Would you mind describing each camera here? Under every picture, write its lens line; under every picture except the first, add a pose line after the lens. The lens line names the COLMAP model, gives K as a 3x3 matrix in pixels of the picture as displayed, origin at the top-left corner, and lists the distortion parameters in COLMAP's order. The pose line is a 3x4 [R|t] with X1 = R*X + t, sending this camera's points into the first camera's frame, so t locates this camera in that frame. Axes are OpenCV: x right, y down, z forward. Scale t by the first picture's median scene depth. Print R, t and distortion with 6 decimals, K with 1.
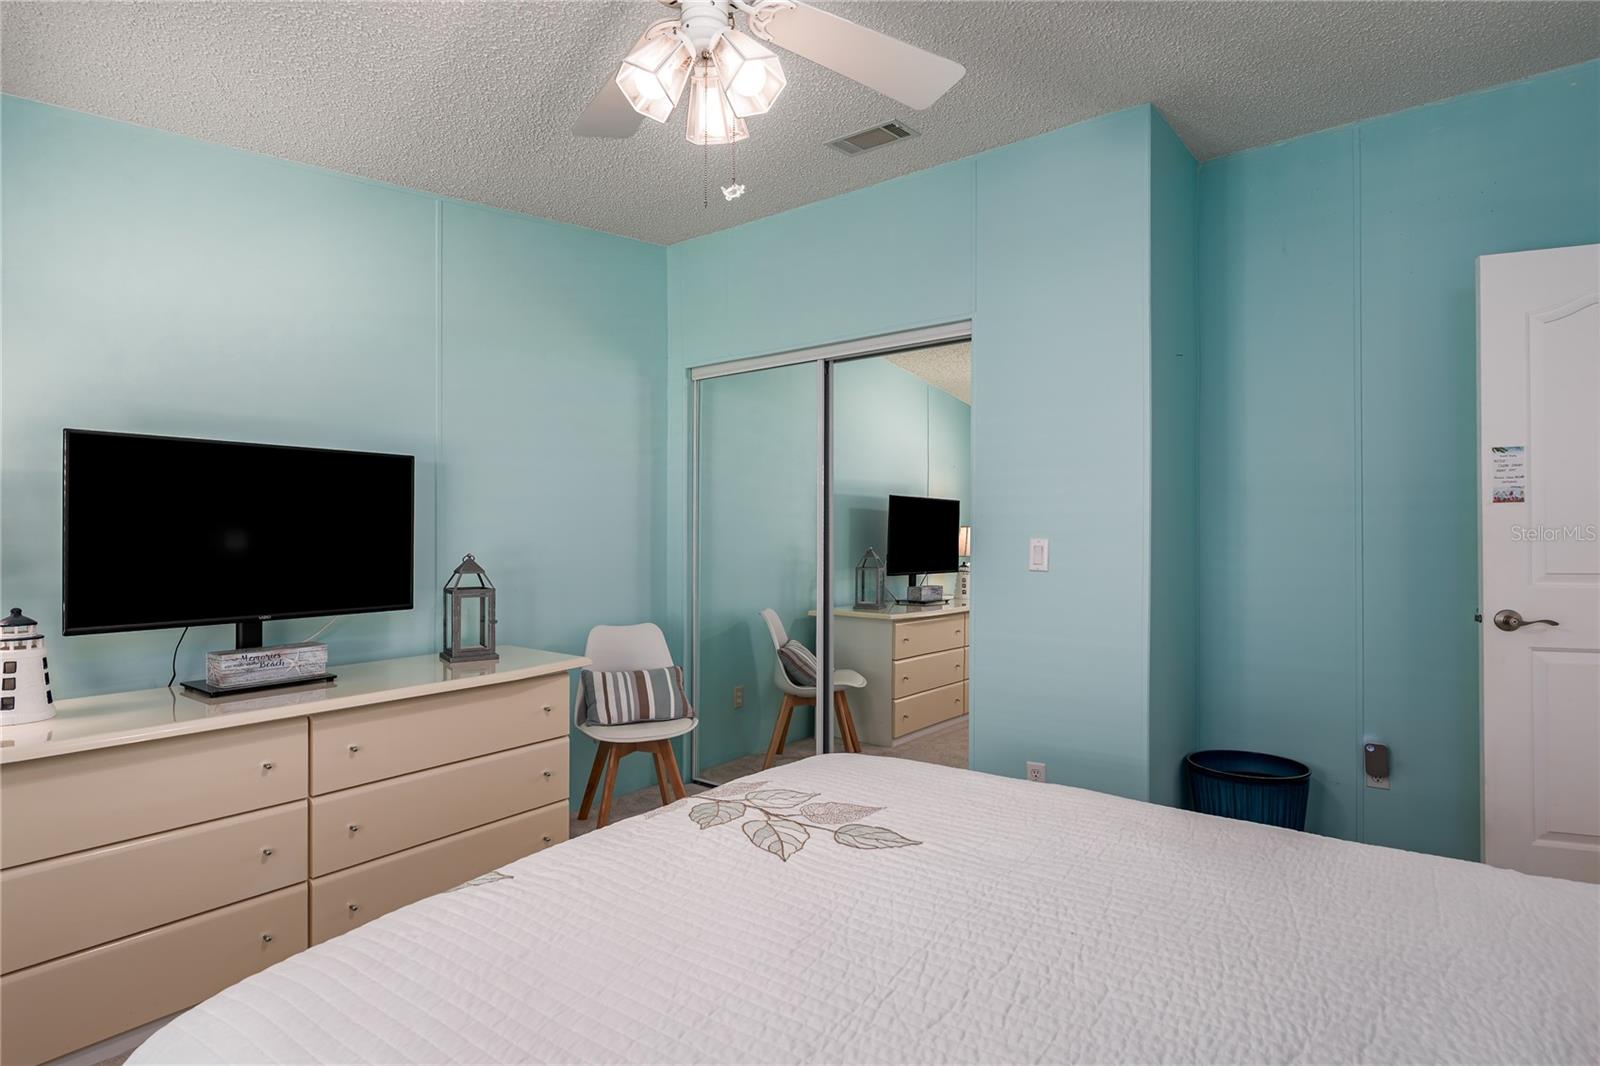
lens RADIAL K [[815.4, 0, 800.2], [0, 815.4, 538.3], [0, 0, 1]] dist [-0.001030, 0.001767]
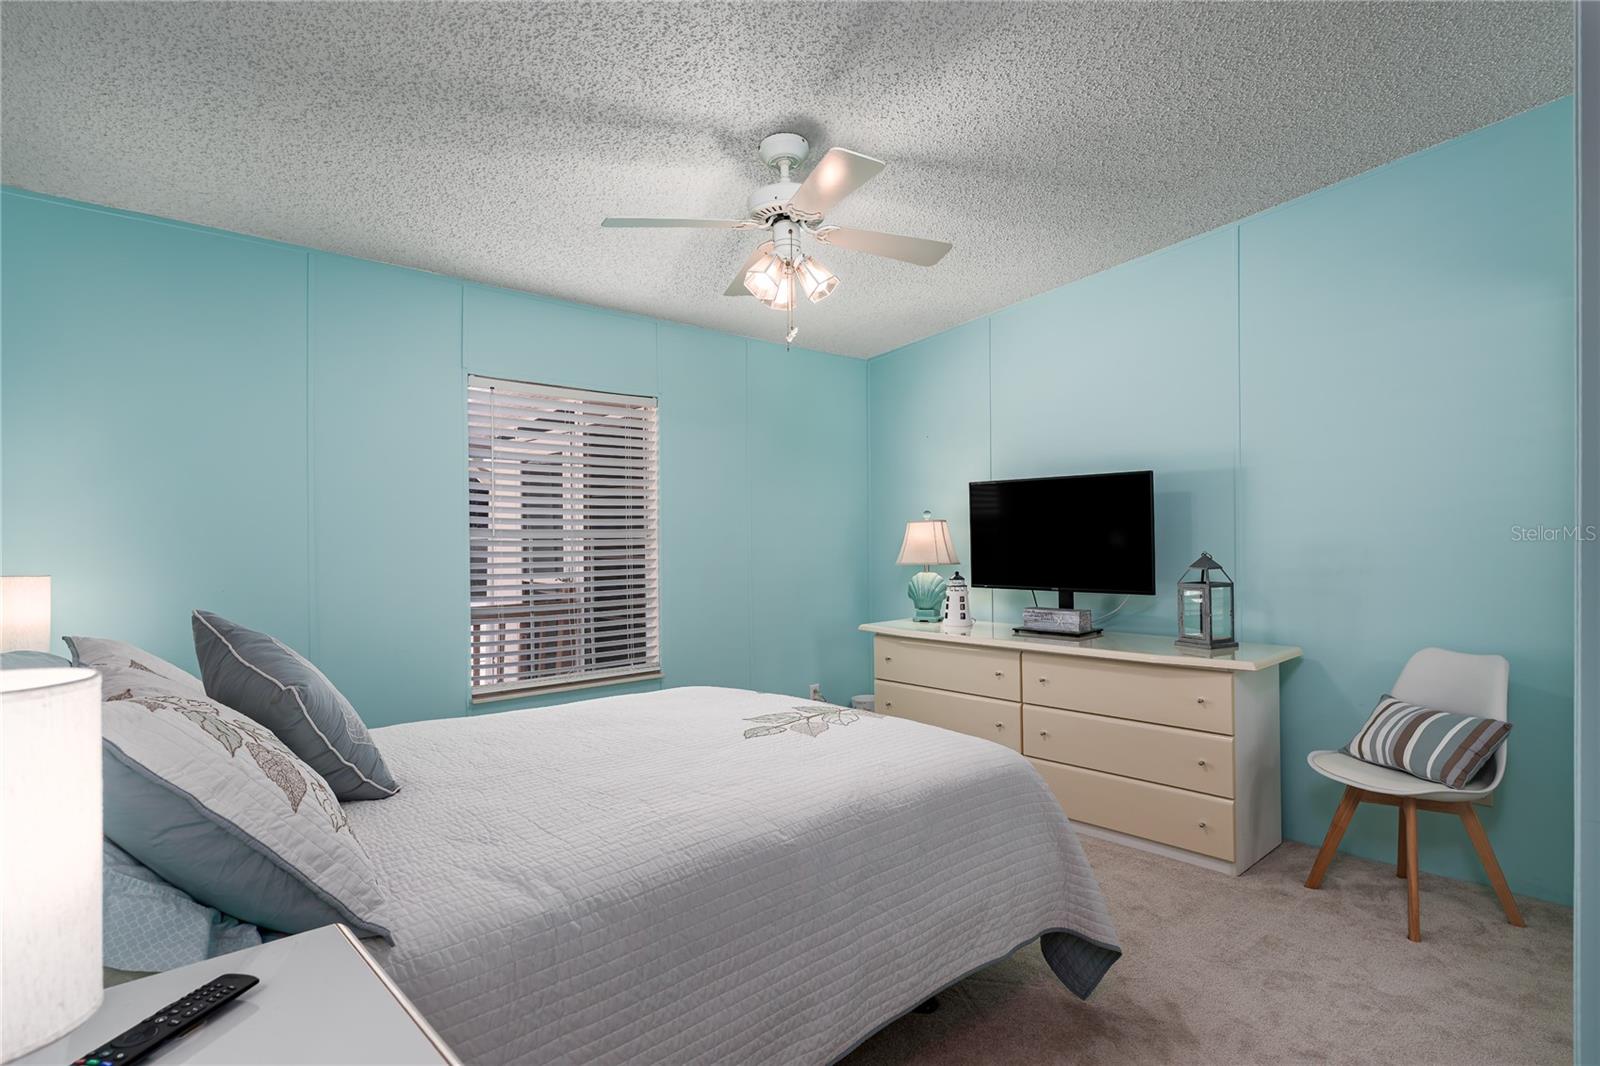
lens RADIAL K [[815.4, 0, 800.1], [0, 815.4, 531.5], [0, 0, 1]] dist [-0.001030, 0.001767]
pose [[-0.194043, -0.002796, -0.980989, 0.956918], [0.010366, 0.999934, -0.004900, -0.009400], [0.980938, -0.011120, -0.194001, 0.823862]]
